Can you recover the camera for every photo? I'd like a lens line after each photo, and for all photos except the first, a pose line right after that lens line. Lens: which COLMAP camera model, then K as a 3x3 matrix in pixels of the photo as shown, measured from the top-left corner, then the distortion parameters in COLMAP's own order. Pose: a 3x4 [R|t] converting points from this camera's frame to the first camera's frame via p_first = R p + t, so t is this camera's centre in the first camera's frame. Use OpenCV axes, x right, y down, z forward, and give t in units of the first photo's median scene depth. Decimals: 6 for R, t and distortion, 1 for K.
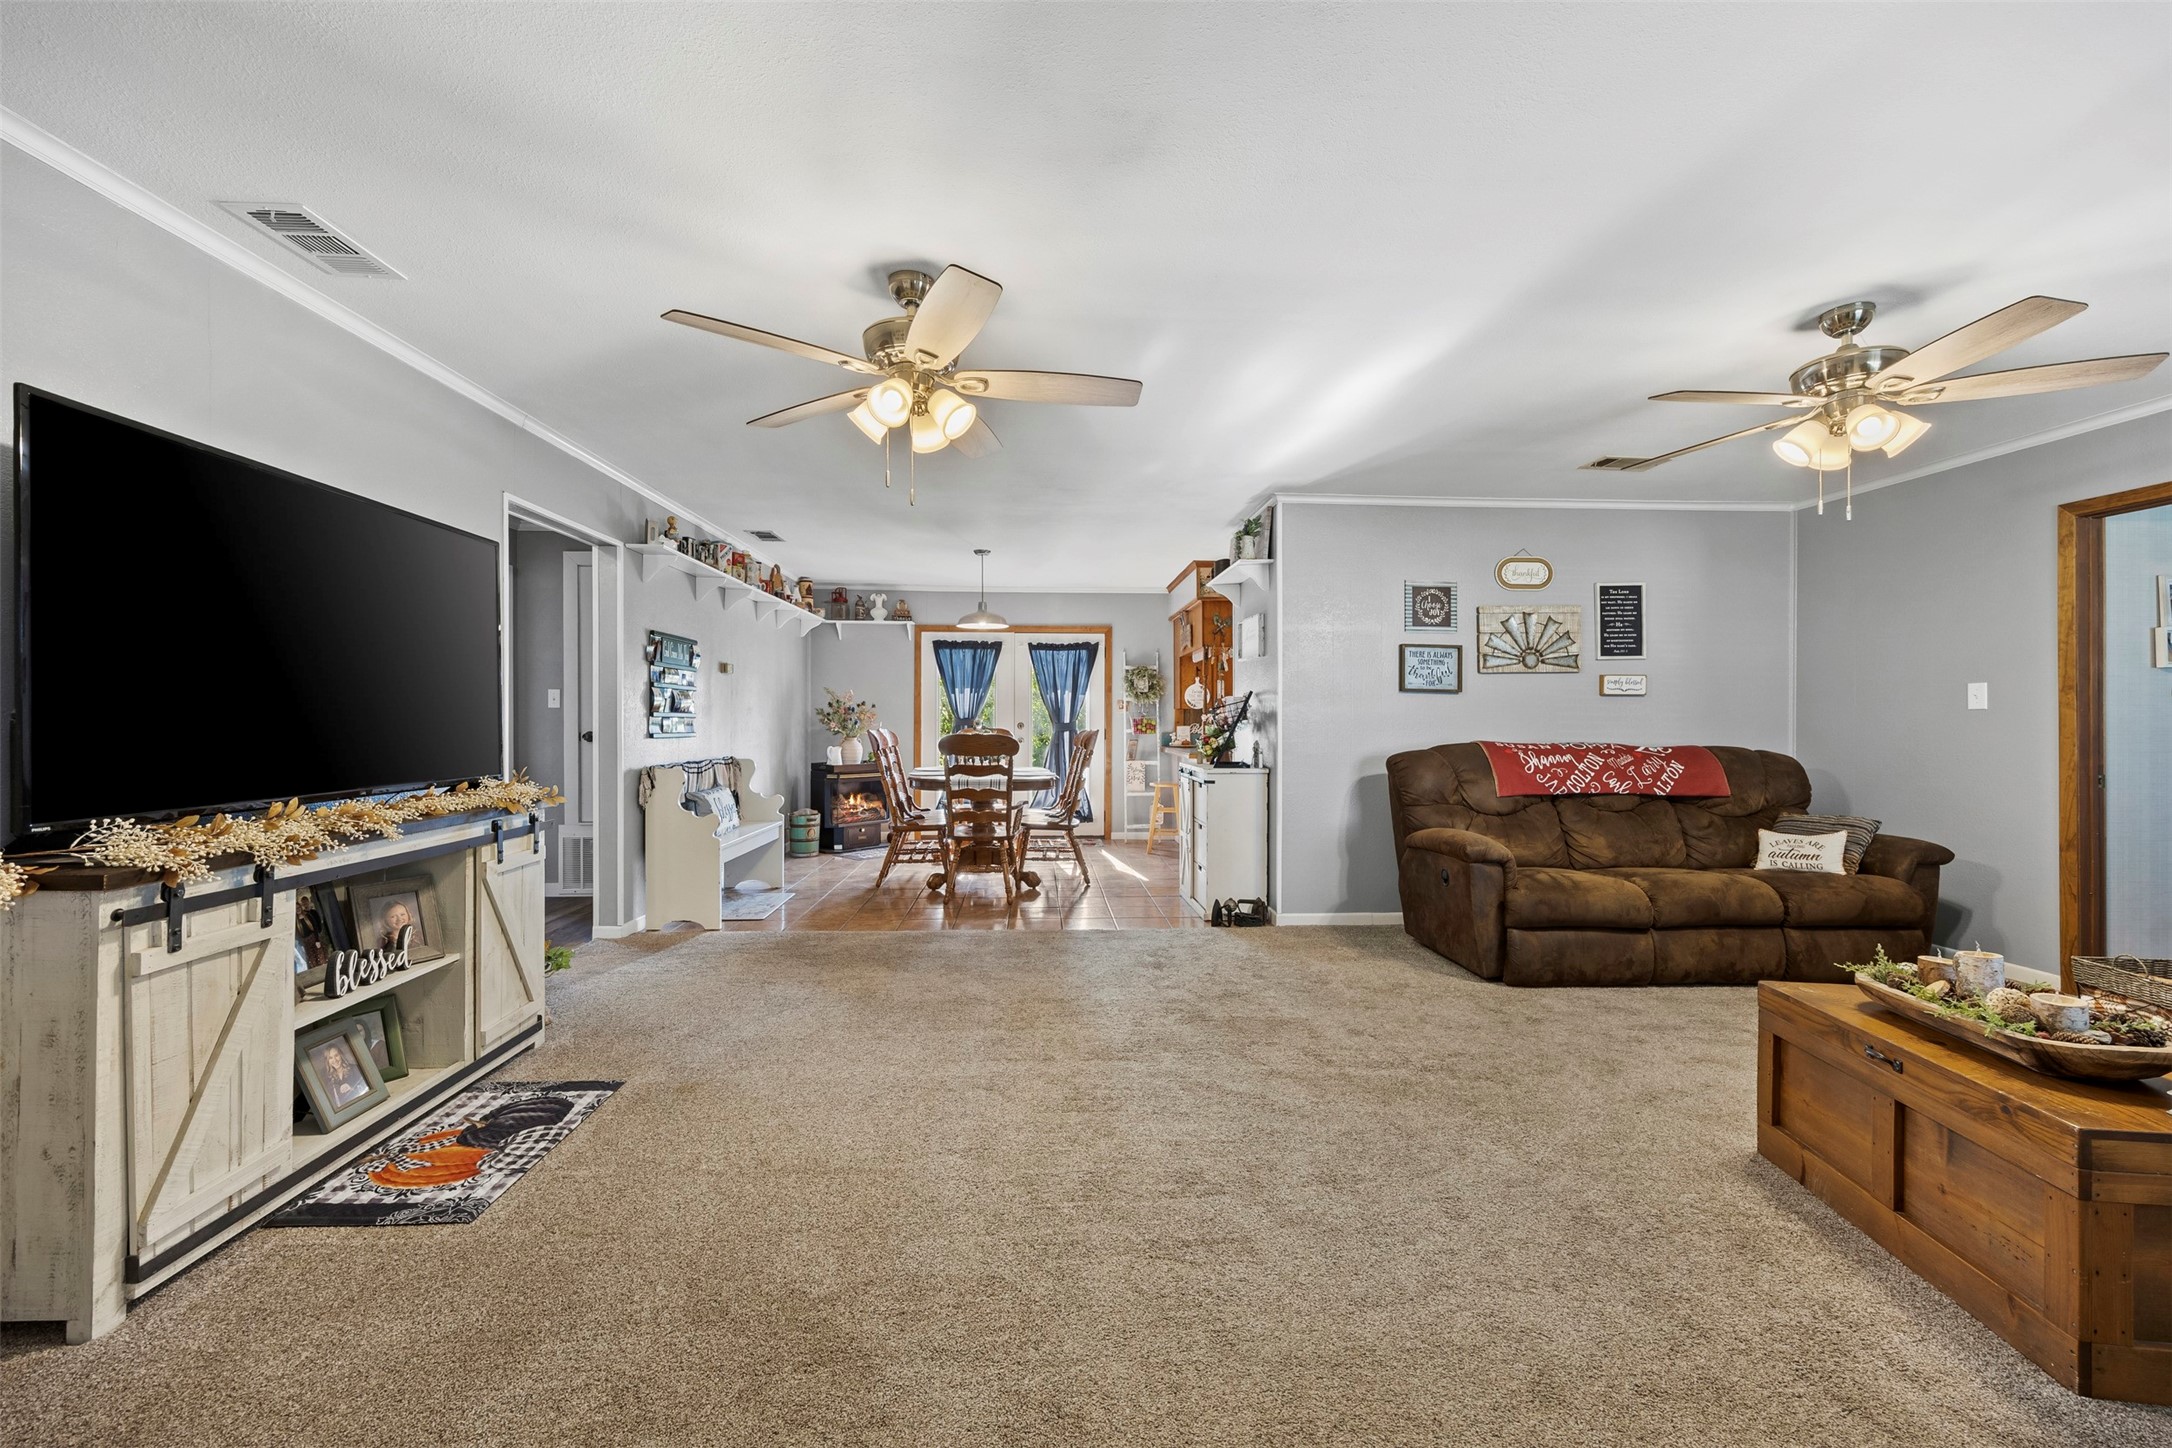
lens RADIAL K [[877.2, 0, 1068.6], [0, 877.2, 734.3], [0, 0, 1]] dist [-0.001735, 0.000048]
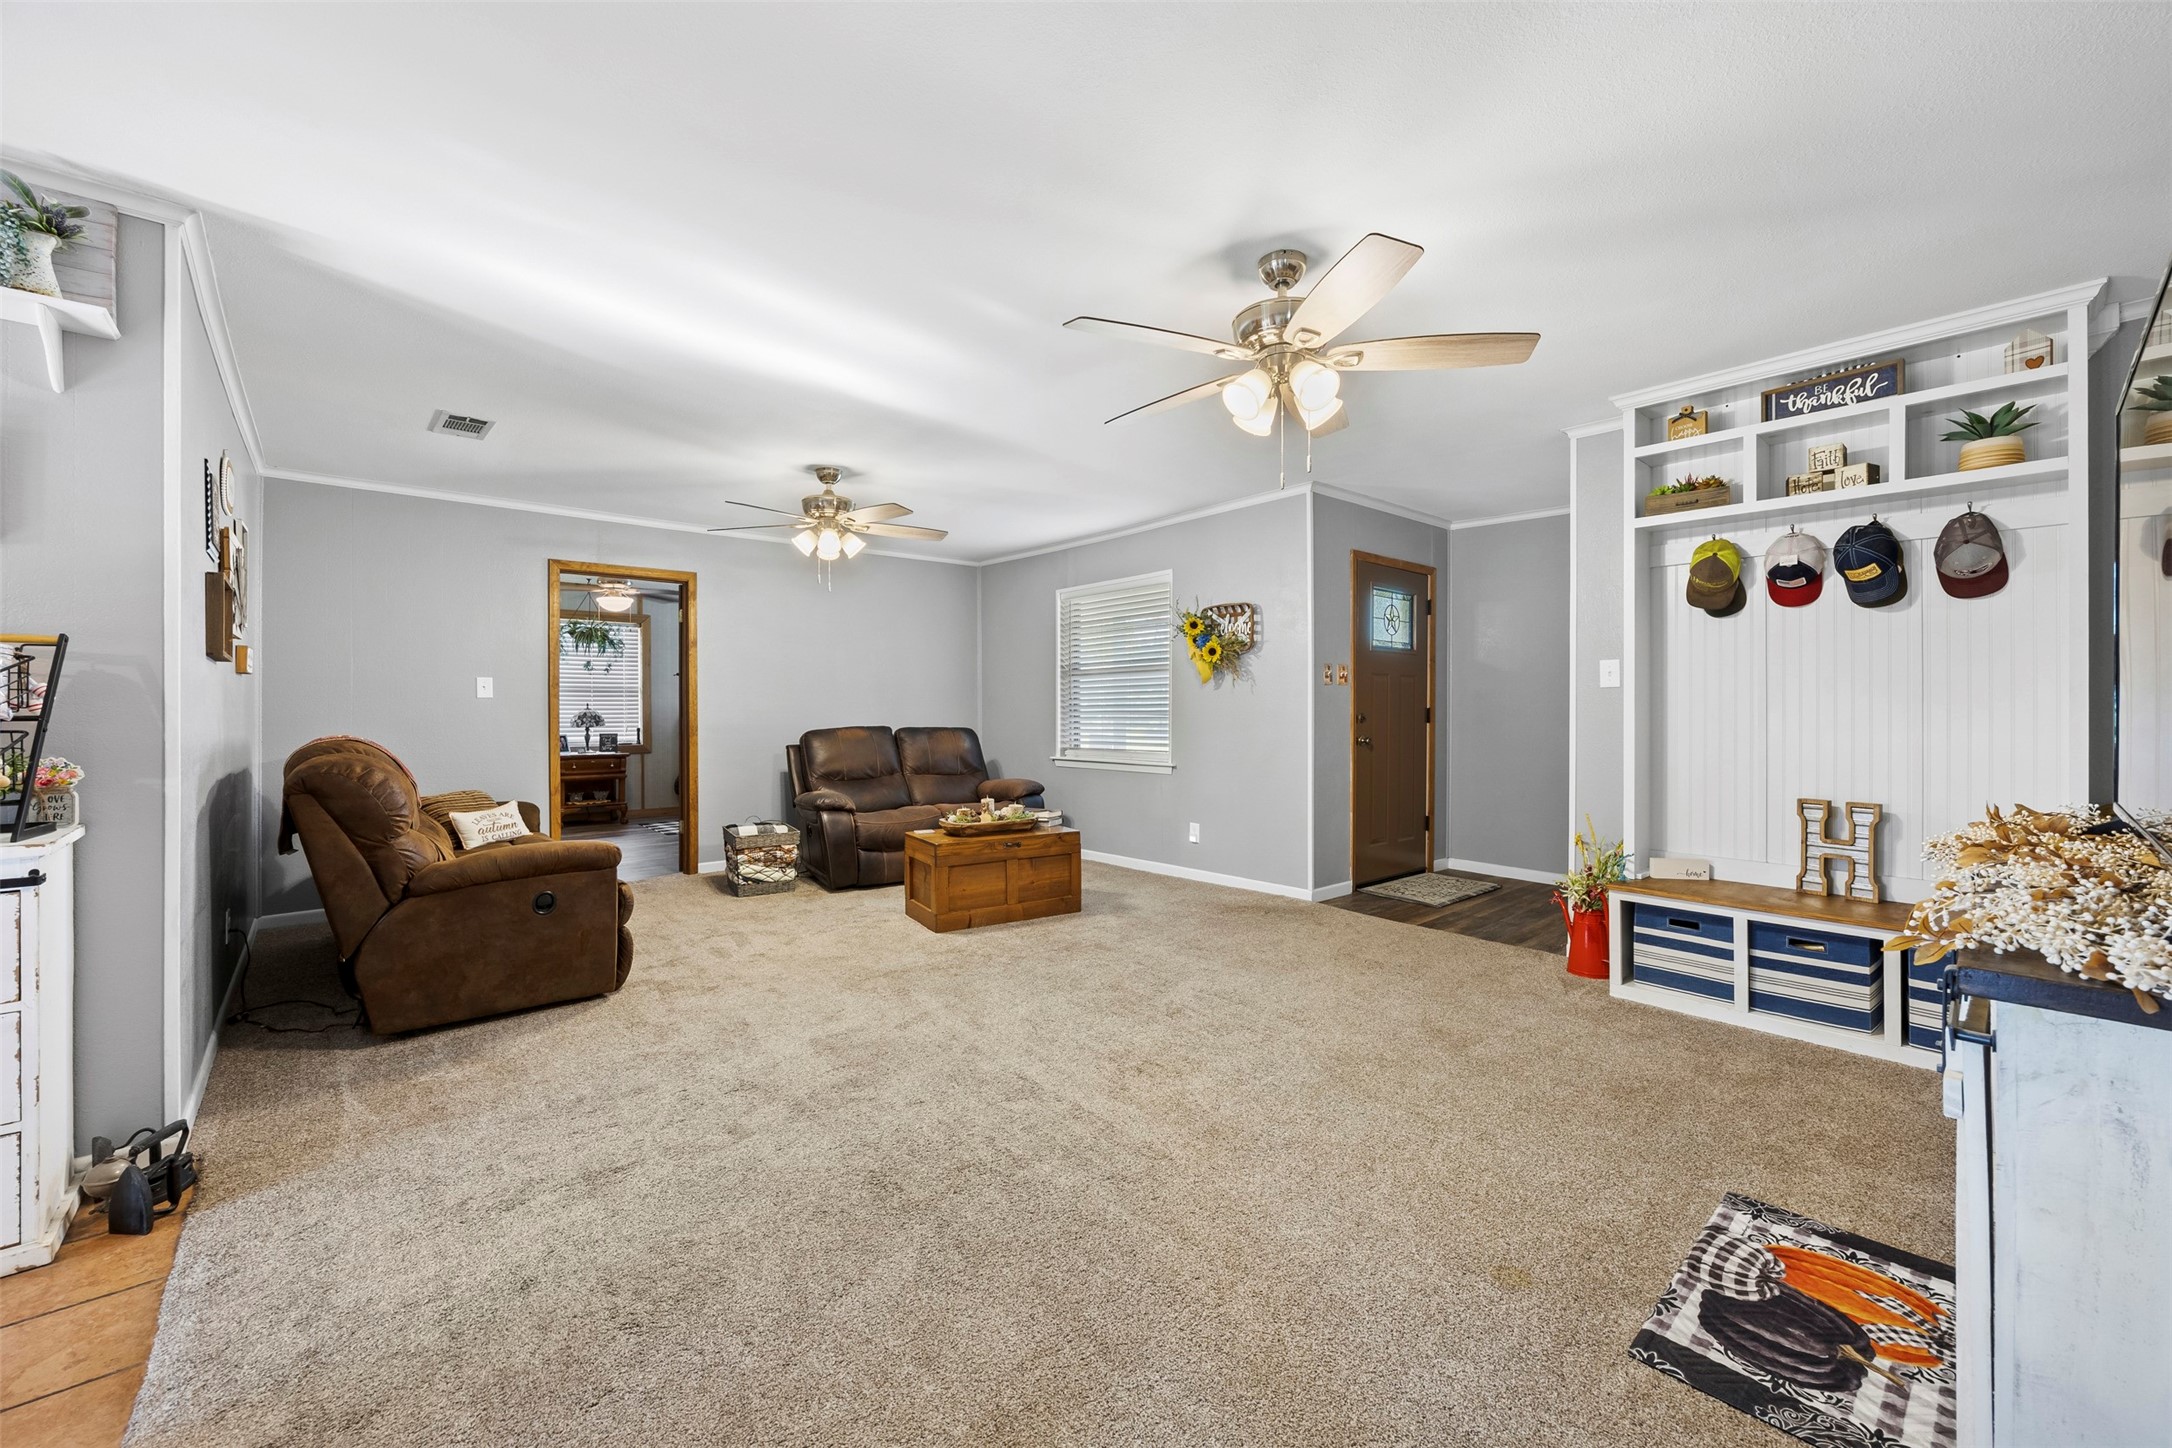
lens RADIAL K [[841.2, 0, 1086.3], [0, 841.2, 726.4], [0, 0, 1]] dist [-0.001318, -0.000095]
pose [[-0.637963, -0.021132, 0.769777, -0.437169], [0.011265, 0.999260, 0.036768, -0.020142], [-0.769984, 0.032128, -0.637254, 1.013250]]
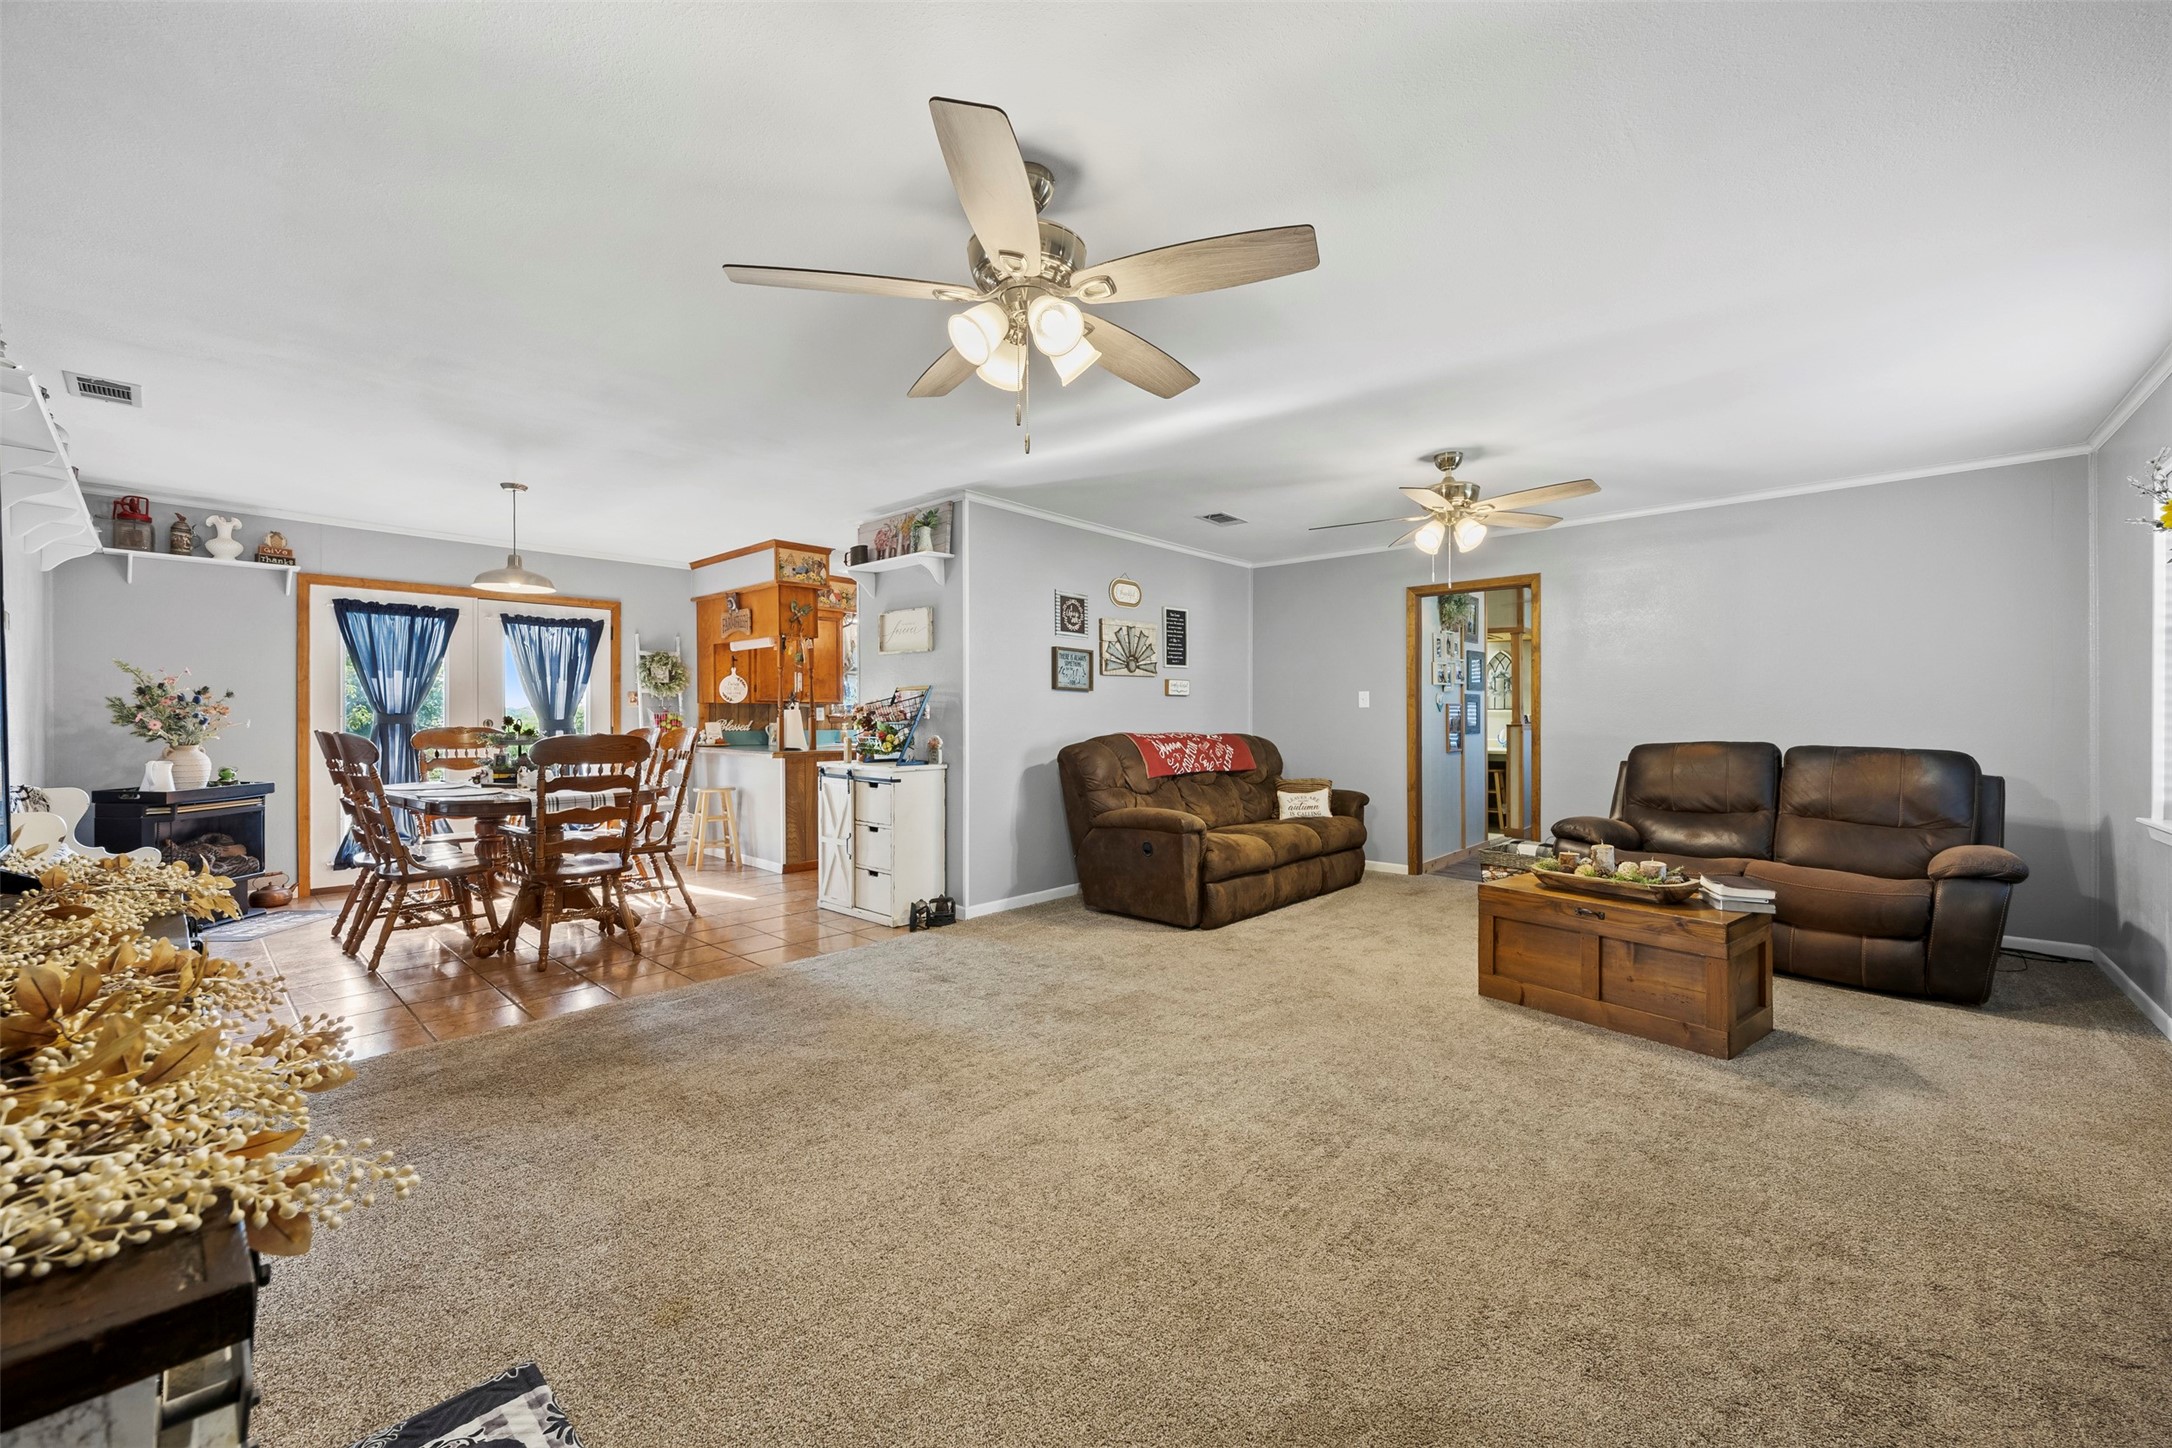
lens RADIAL K [[859.9, 0, 1093.5], [0, 859.9, 731.5], [0, 0, 1]] dist [-0.004164, -0.000048]
pose [[0.699768, -0.015562, 0.714201, -0.404240], [0.013543, 0.999872, 0.008518, -0.004589], [-0.714242, 0.003712, 0.699889, 0.226257]]
